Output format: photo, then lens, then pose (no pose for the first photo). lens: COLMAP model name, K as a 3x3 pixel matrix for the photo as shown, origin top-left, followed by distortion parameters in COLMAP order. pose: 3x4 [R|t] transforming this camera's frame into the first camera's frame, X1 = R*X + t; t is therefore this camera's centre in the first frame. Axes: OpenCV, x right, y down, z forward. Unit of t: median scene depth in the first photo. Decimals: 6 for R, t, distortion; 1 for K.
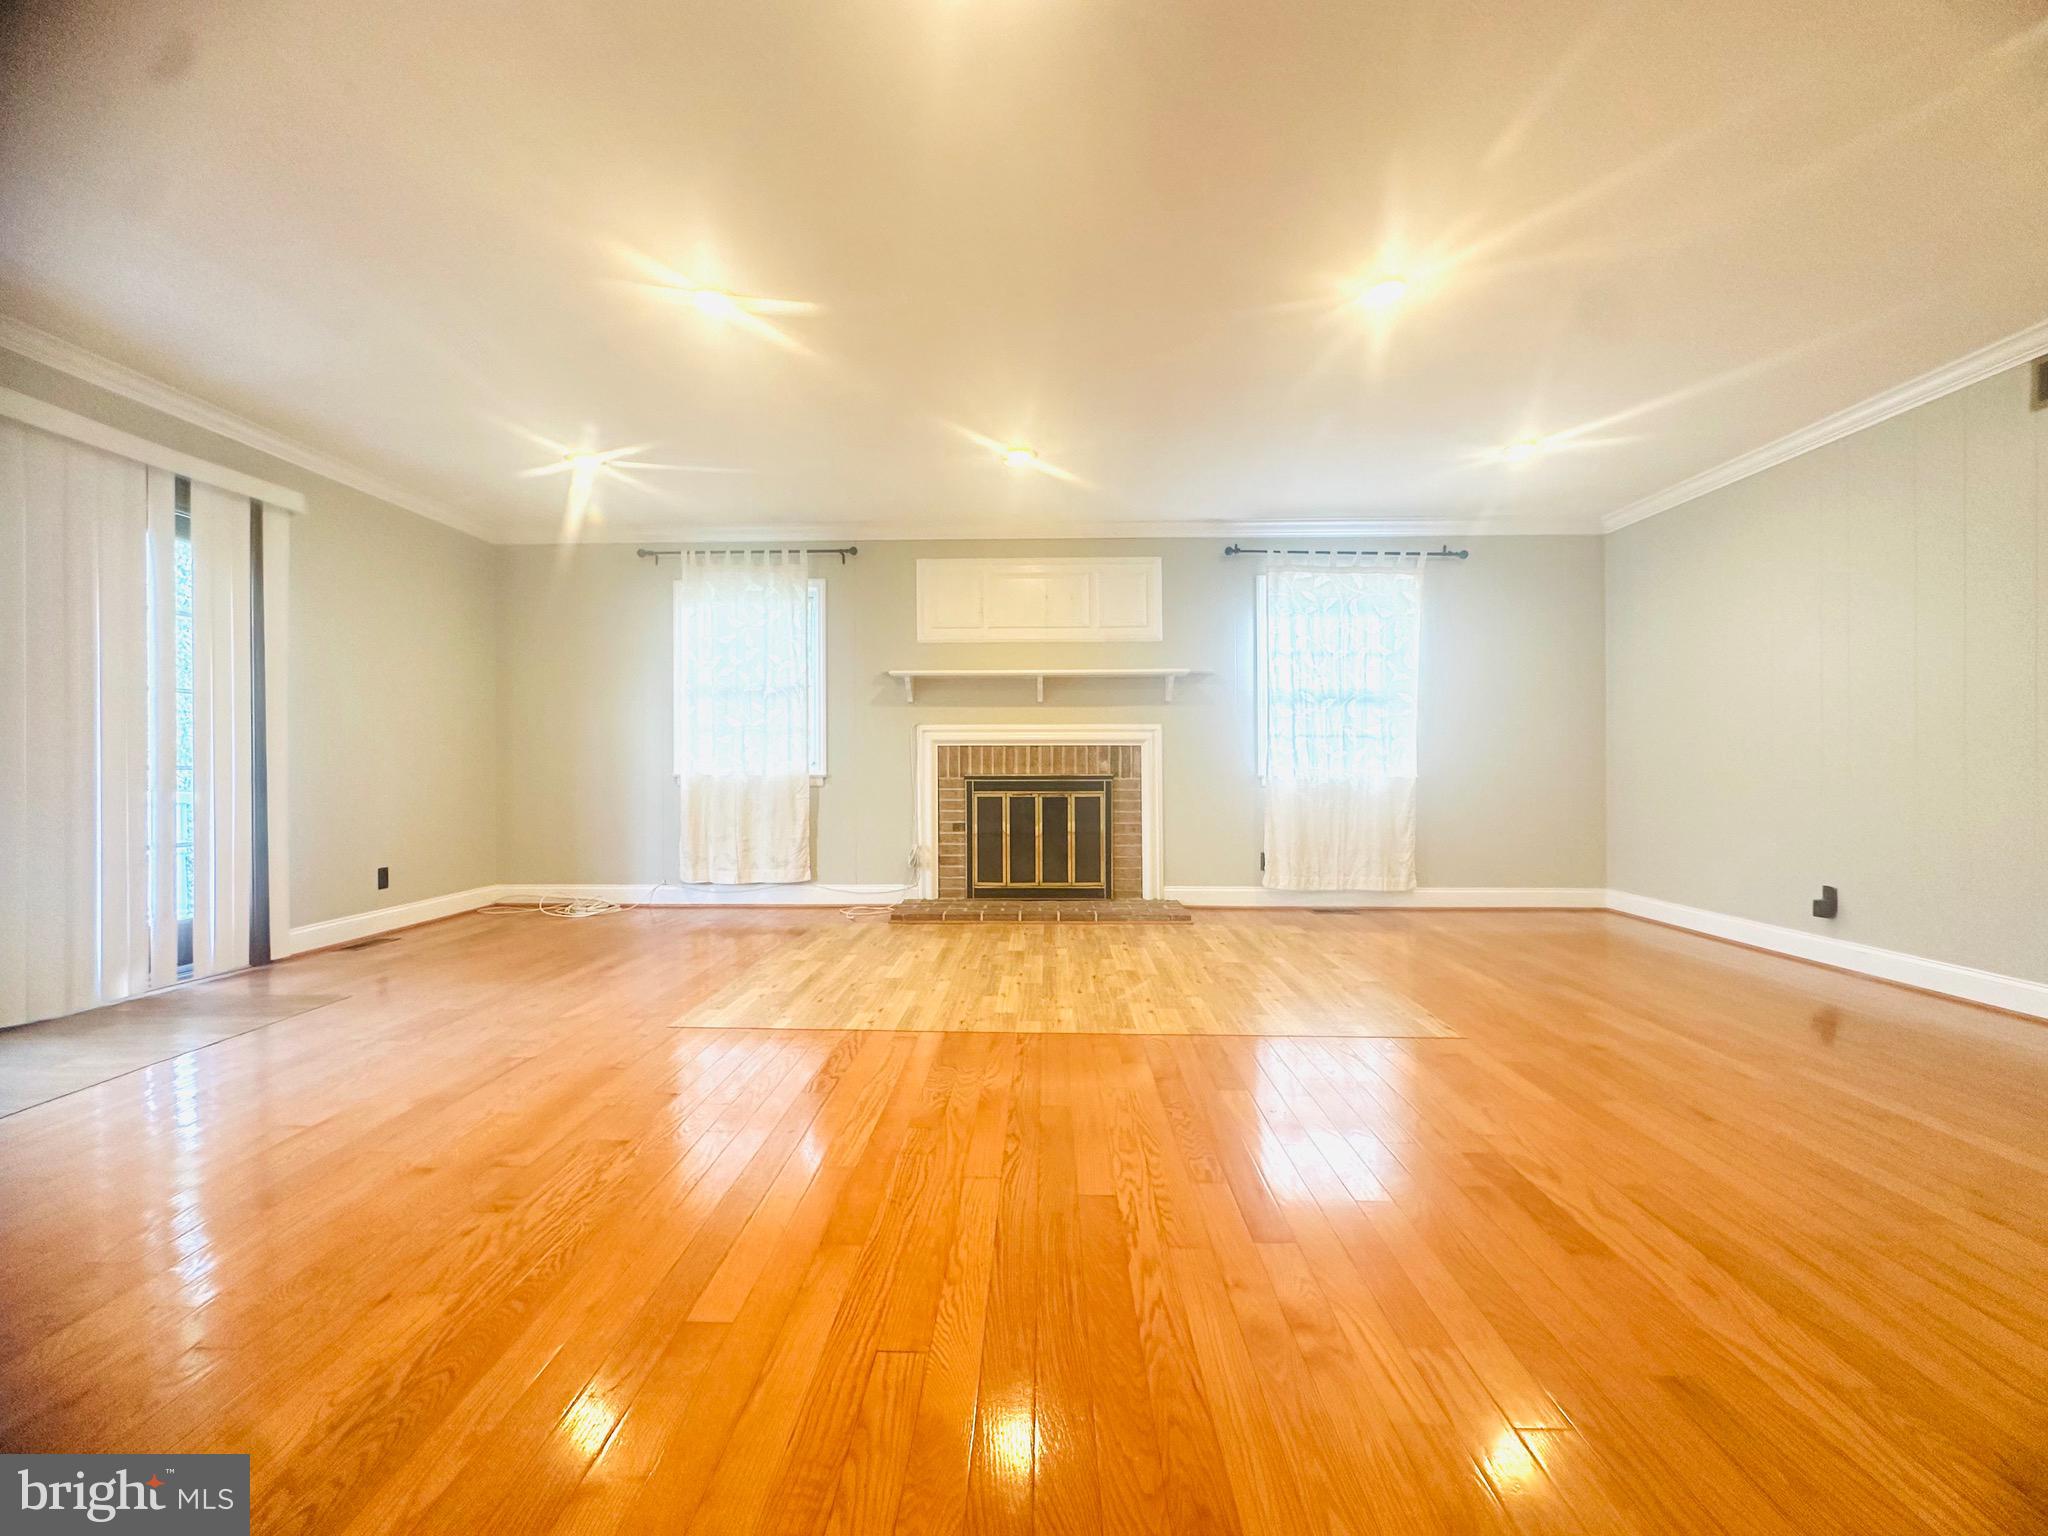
lens RADIAL K [[836.9, 0, 1015.3], [0, 836.9, 772.0], [0, 0, 1]] dist [-0.002534, 0.000396]
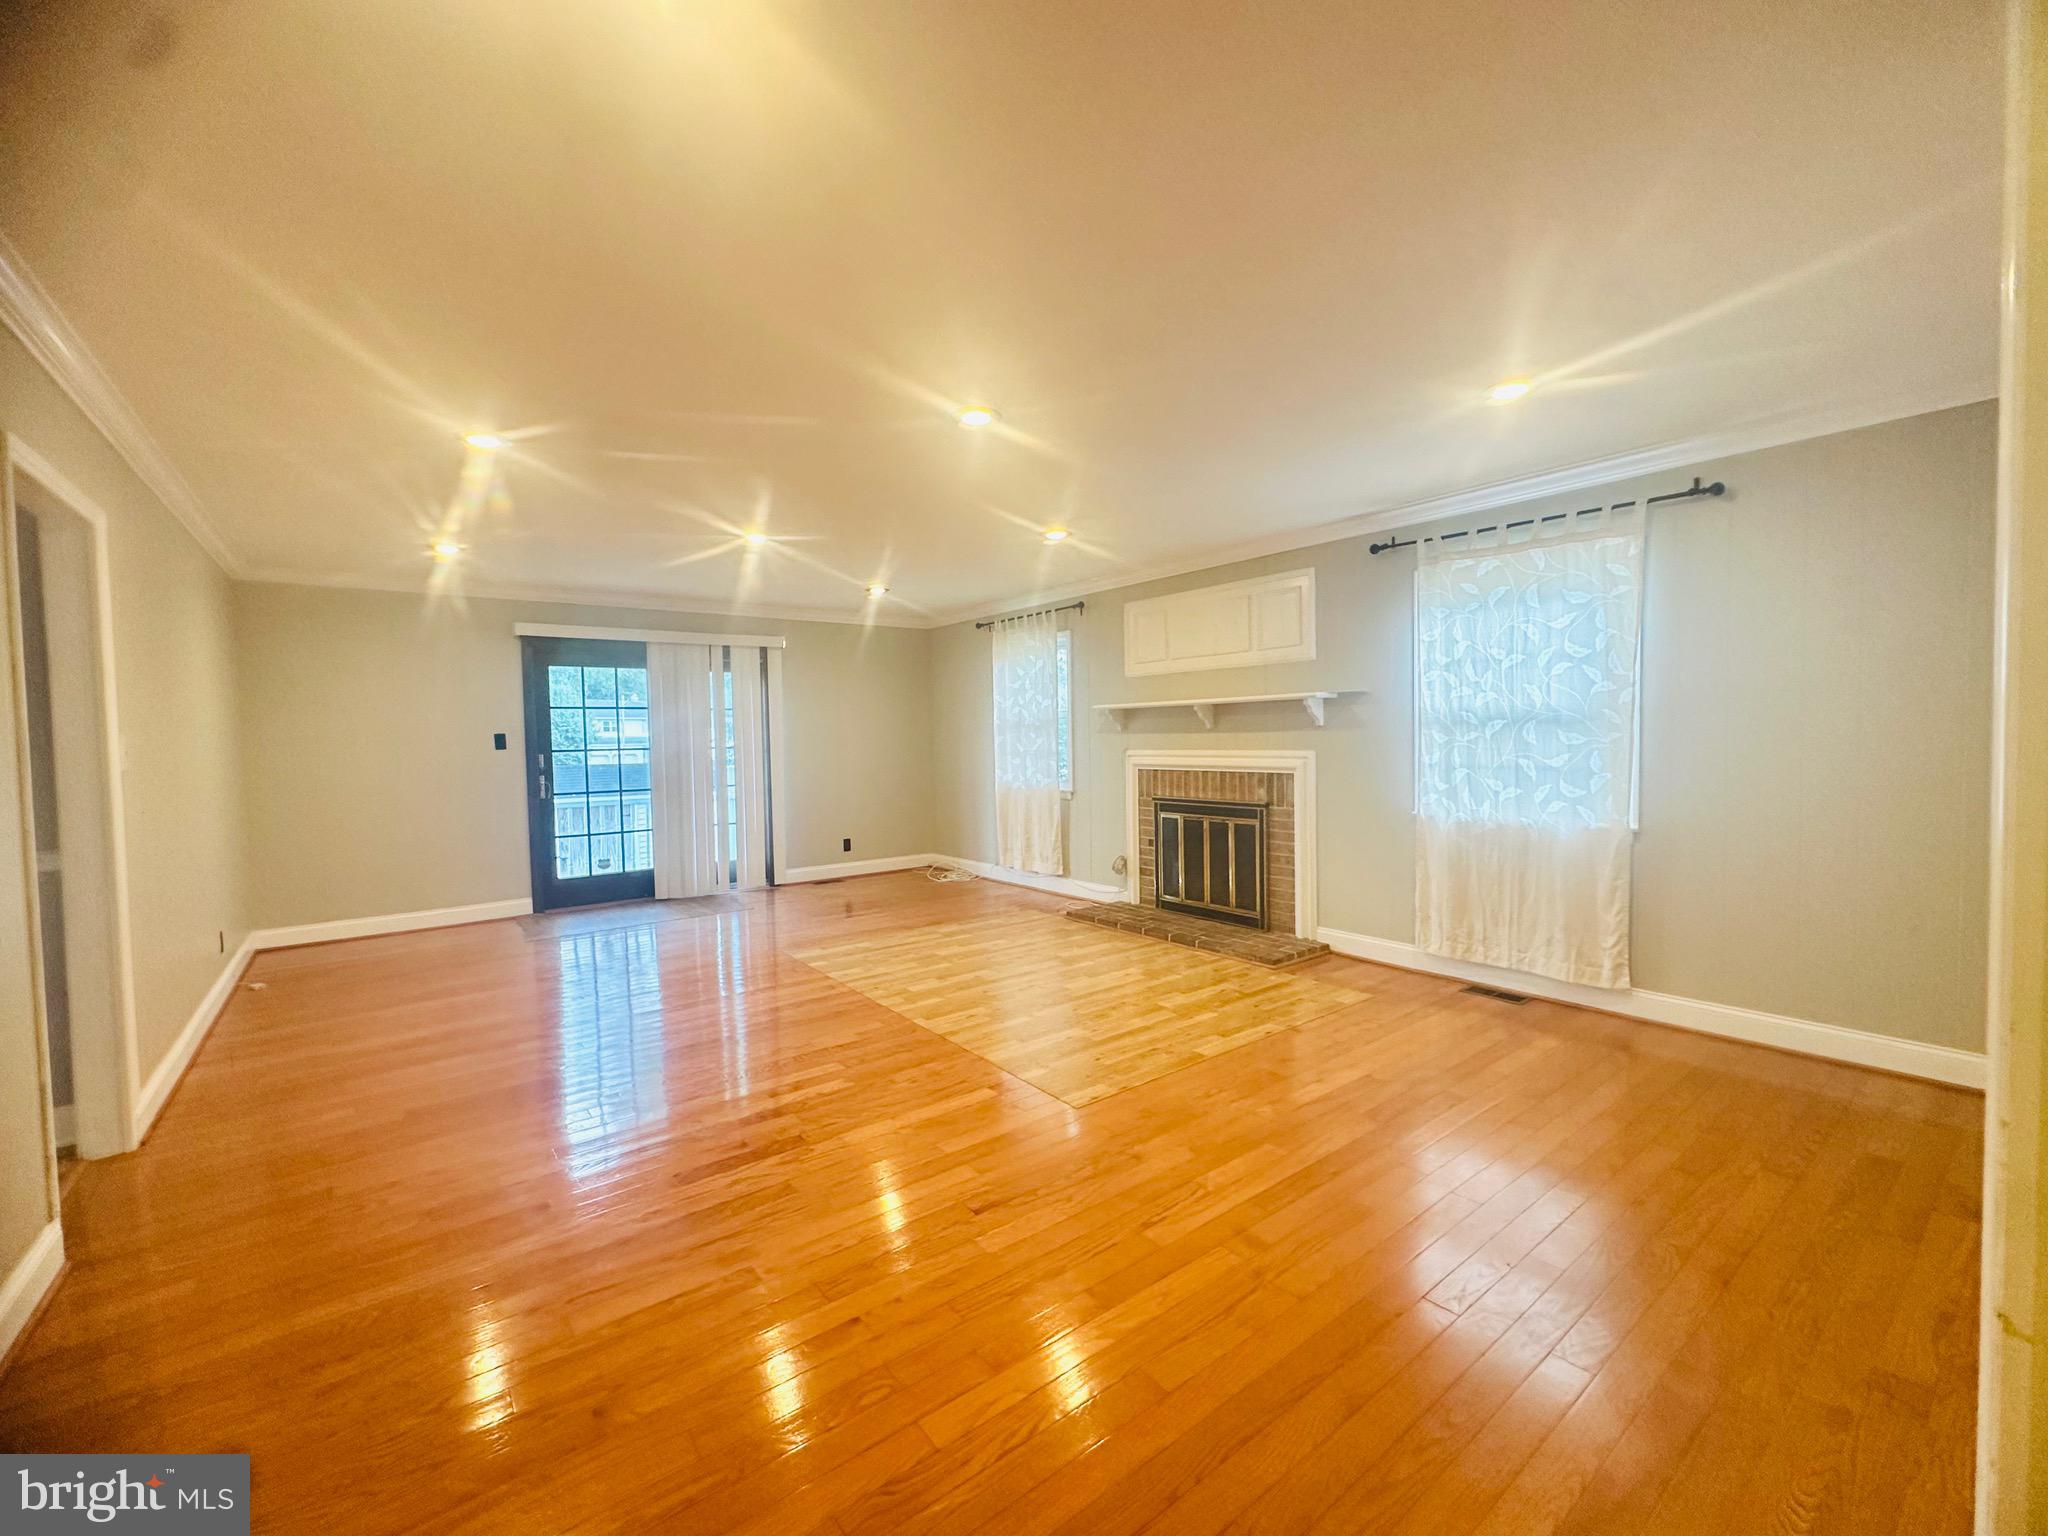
lens RADIAL K [[836.9, 0, 1021.6], [0, 836.9, 774.3], [0, 0, 1]] dist [-0.002534, 0.000396]
pose [[0.632172, 0.024880, -0.774429, 0.683810], [0.010445, 0.999120, 0.040624, -0.071945], [0.774758, -0.033770, 0.631356, 0.171203]]
